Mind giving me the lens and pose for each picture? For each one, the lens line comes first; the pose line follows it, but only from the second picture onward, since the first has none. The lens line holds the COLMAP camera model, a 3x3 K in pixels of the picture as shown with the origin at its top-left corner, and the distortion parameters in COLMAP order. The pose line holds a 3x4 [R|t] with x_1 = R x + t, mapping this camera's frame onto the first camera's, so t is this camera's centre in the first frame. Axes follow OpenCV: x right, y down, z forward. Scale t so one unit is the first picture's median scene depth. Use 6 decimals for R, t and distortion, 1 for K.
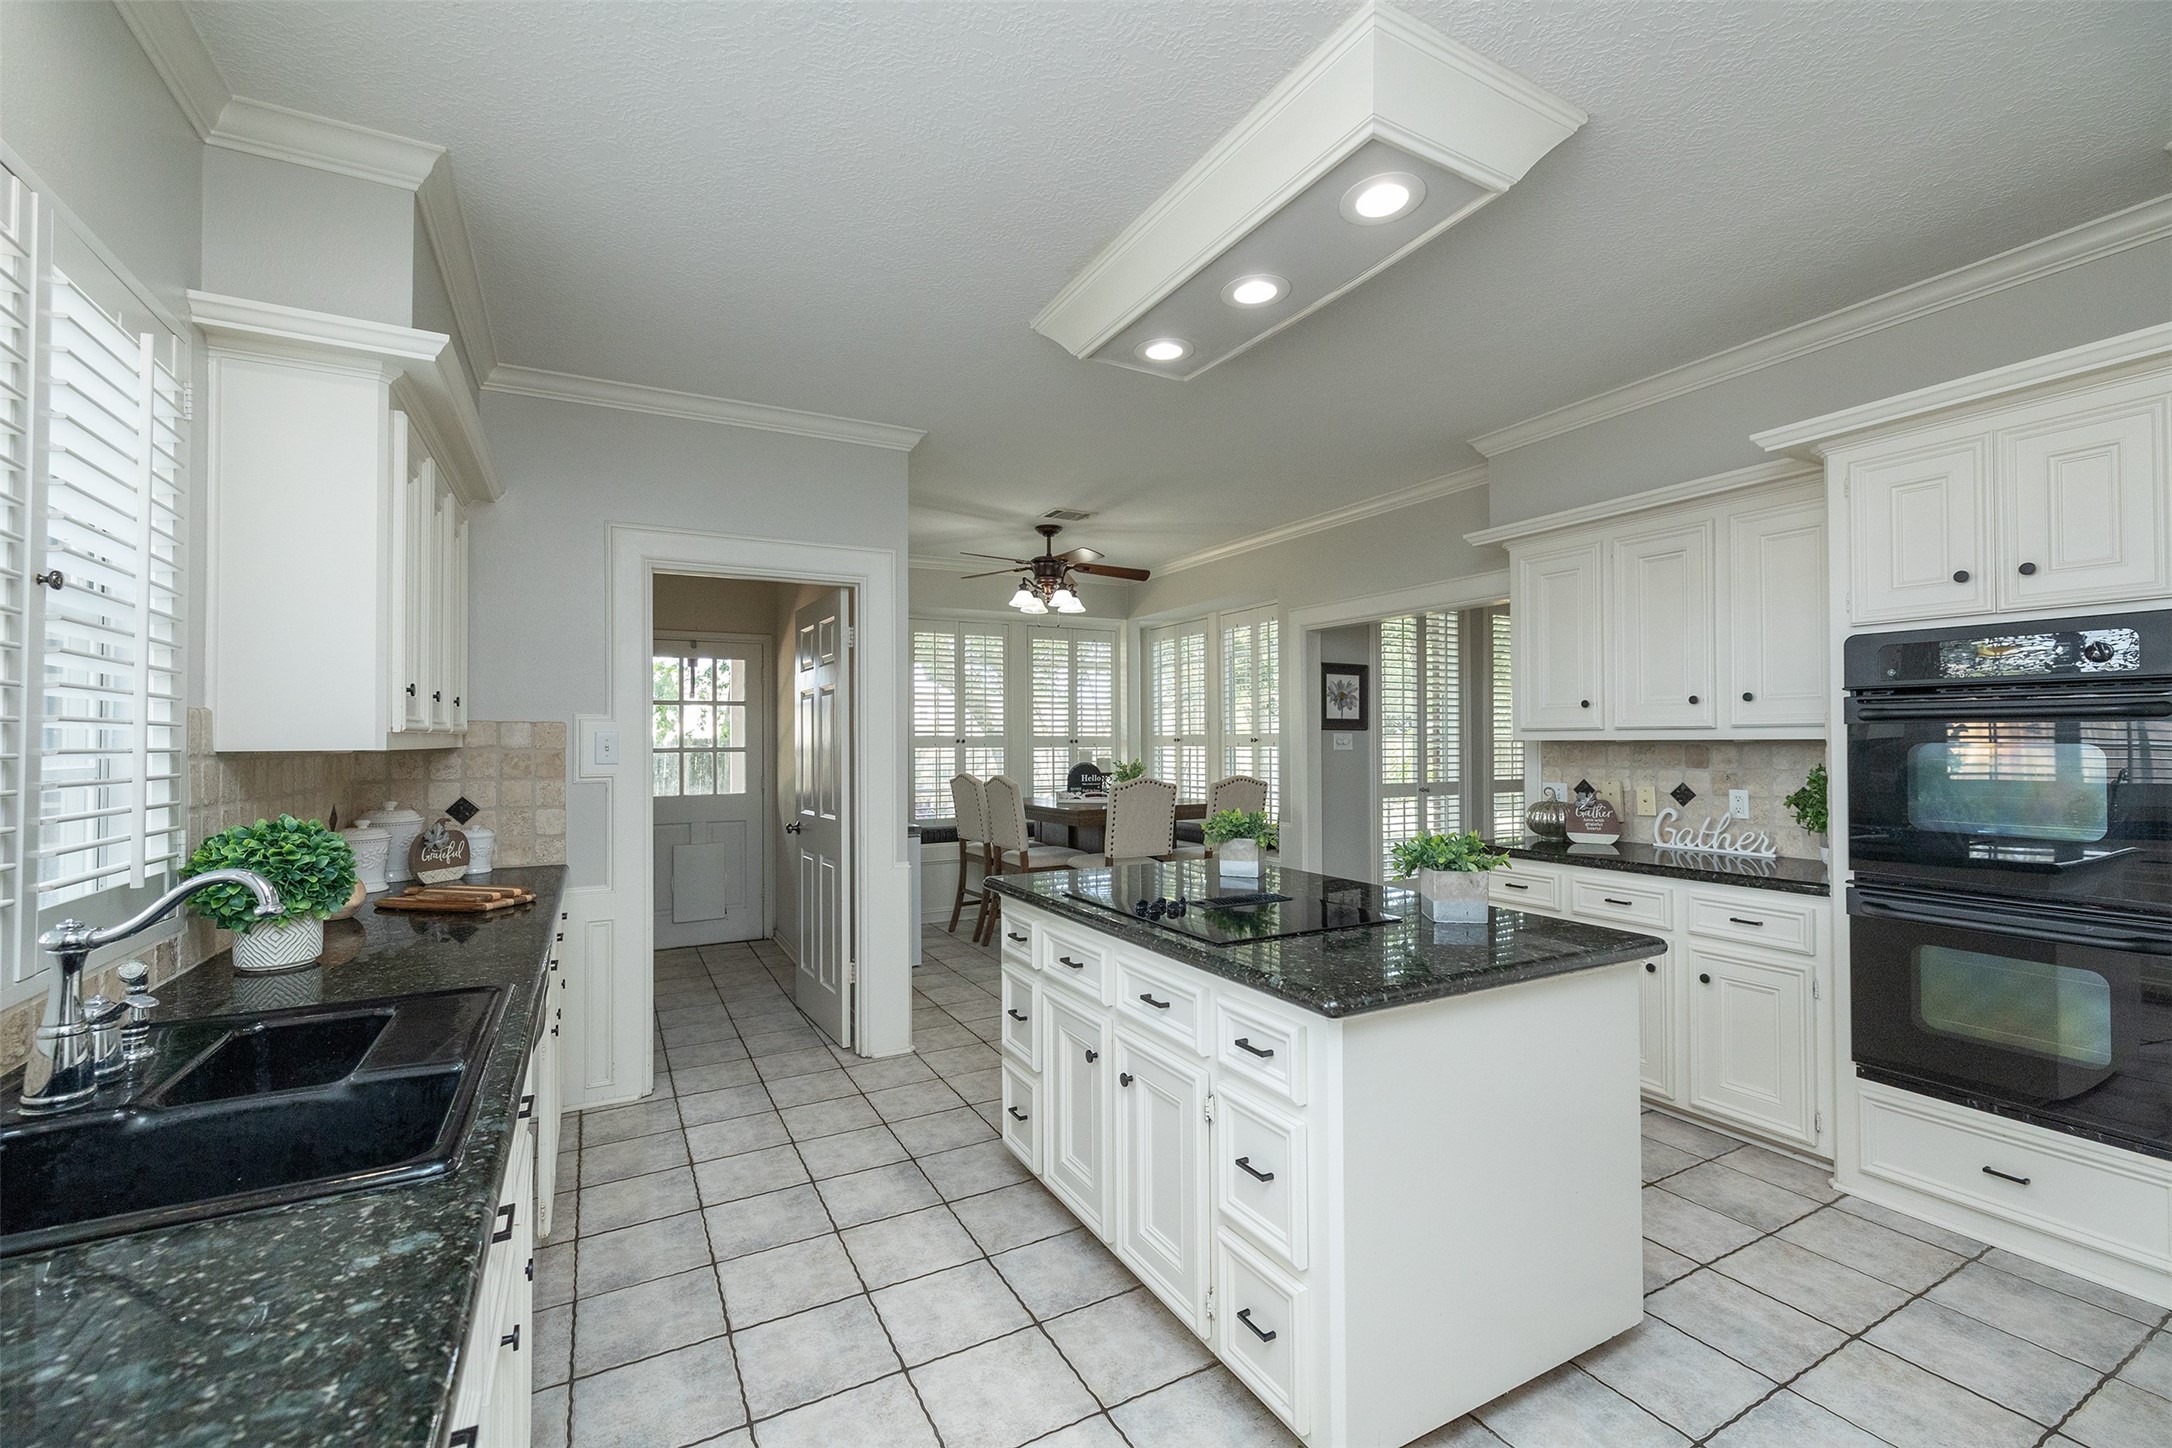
lens RADIAL K [[910.0, 0, 1089.5], [0, 910.0, 724.8], [0, 0, 1]] dist [0.001443, 0.000196]
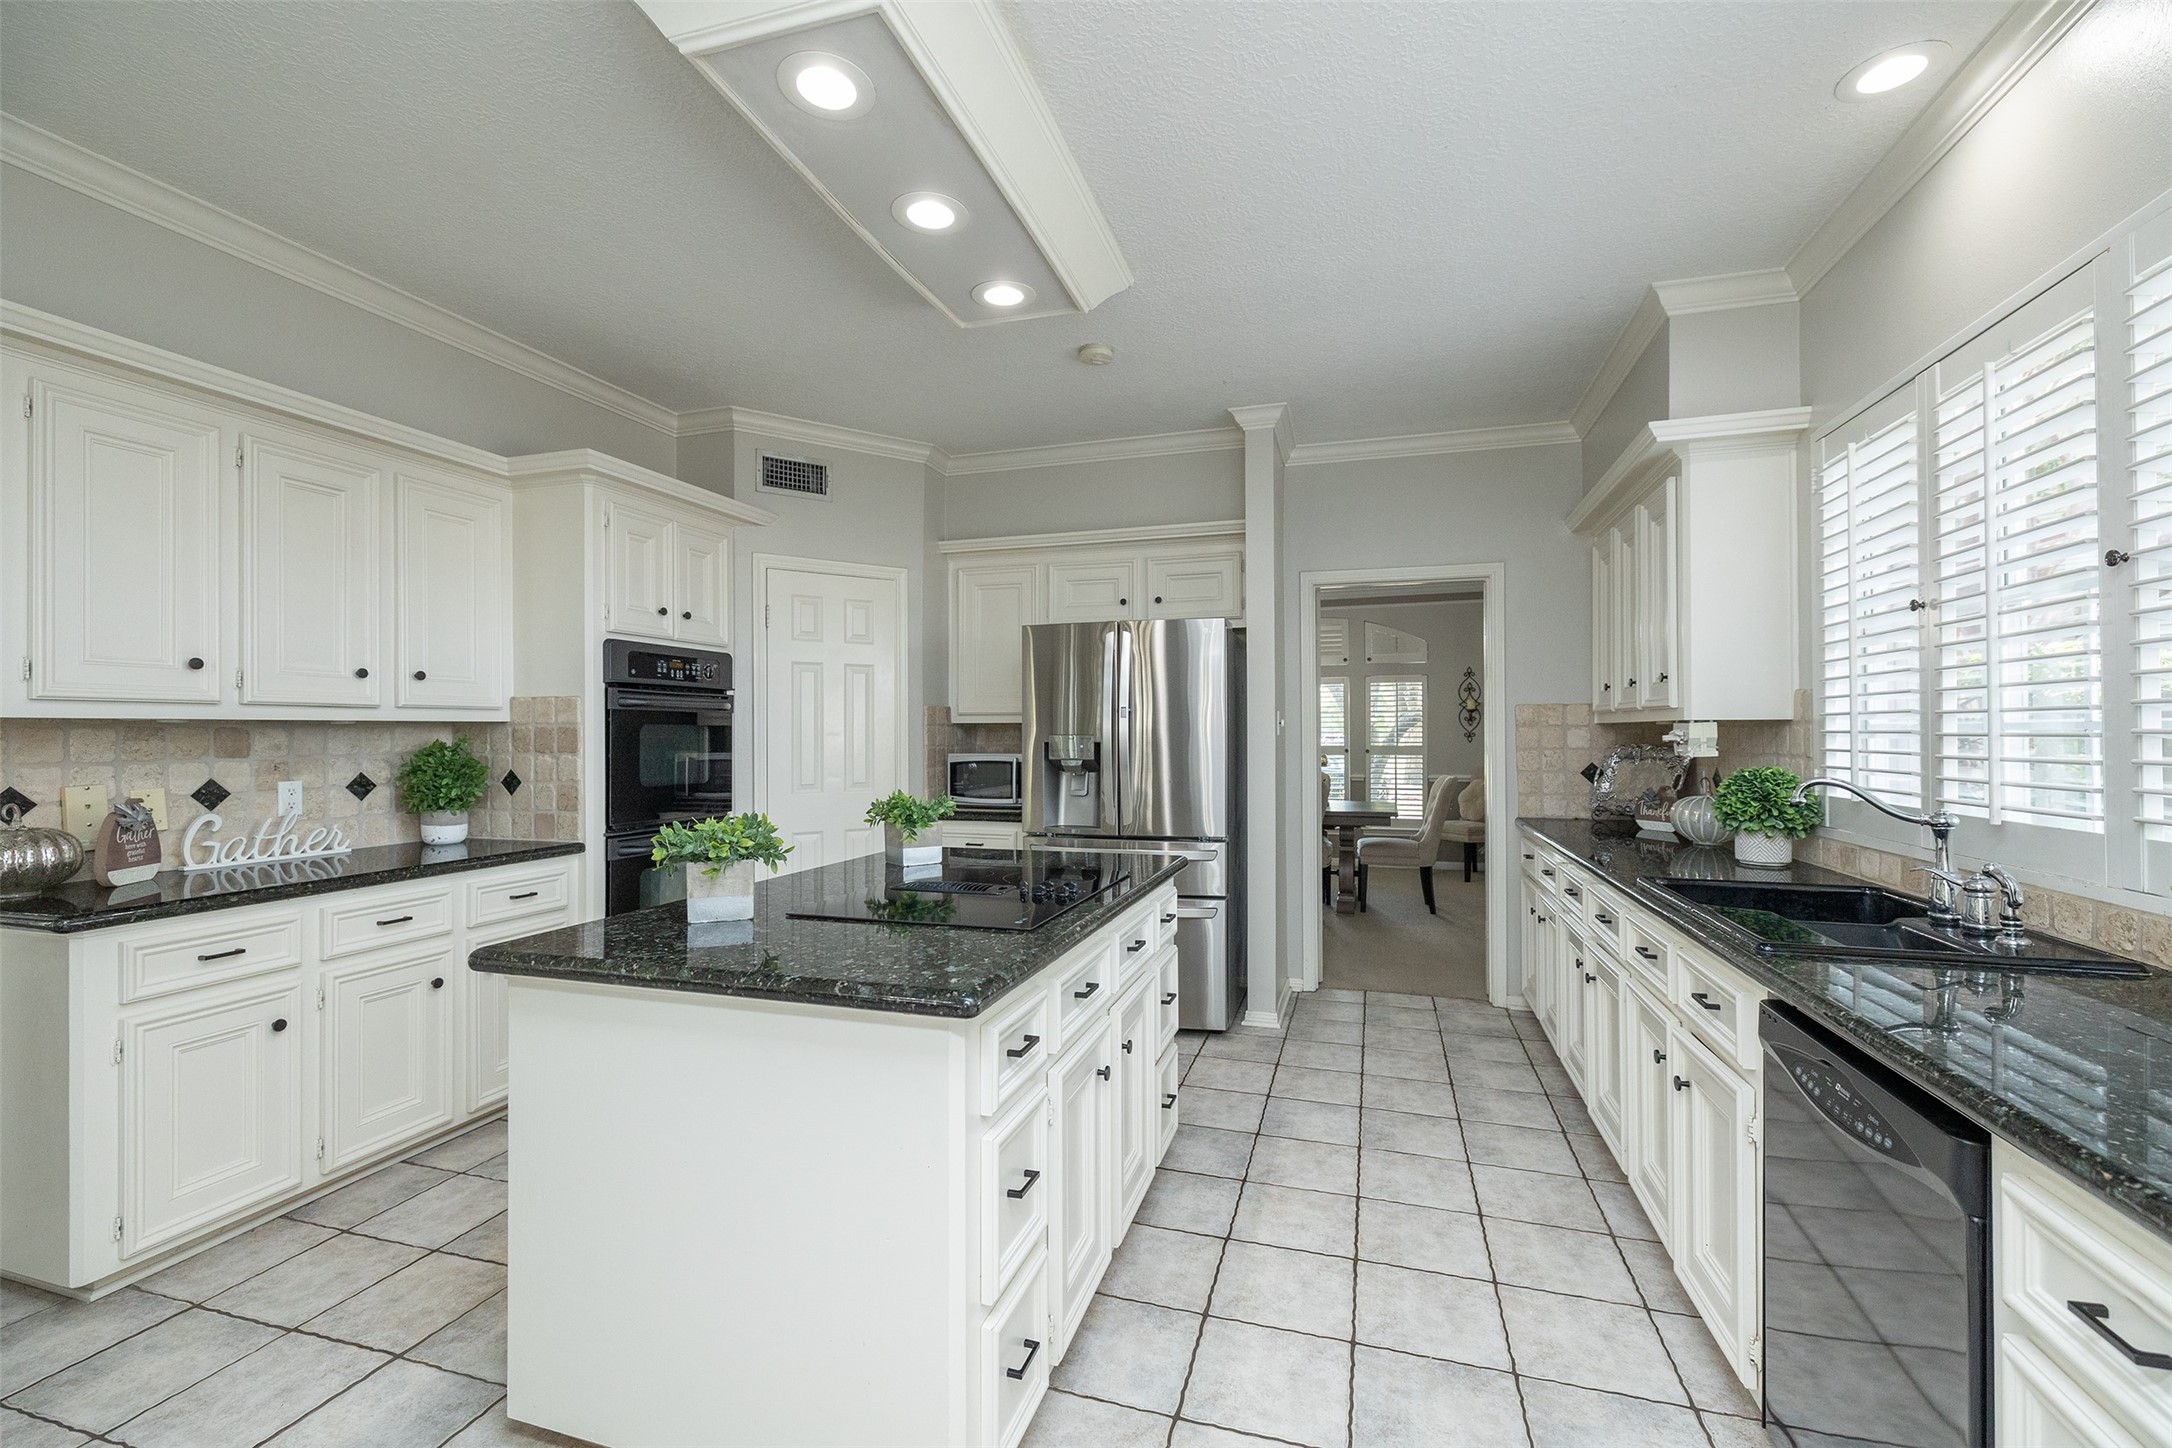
lens RADIAL K [[910.0, 0, 1091.9], [0, 910.0, 731.0], [0, 0, 1]] dist [0.001443, 0.000196]
pose [[-0.699728, 0.009991, 0.714340, -0.389282], [-0.003480, 0.999843, -0.017394, 0.036223], [-0.714401, -0.014657, -0.699583, 1.035124]]
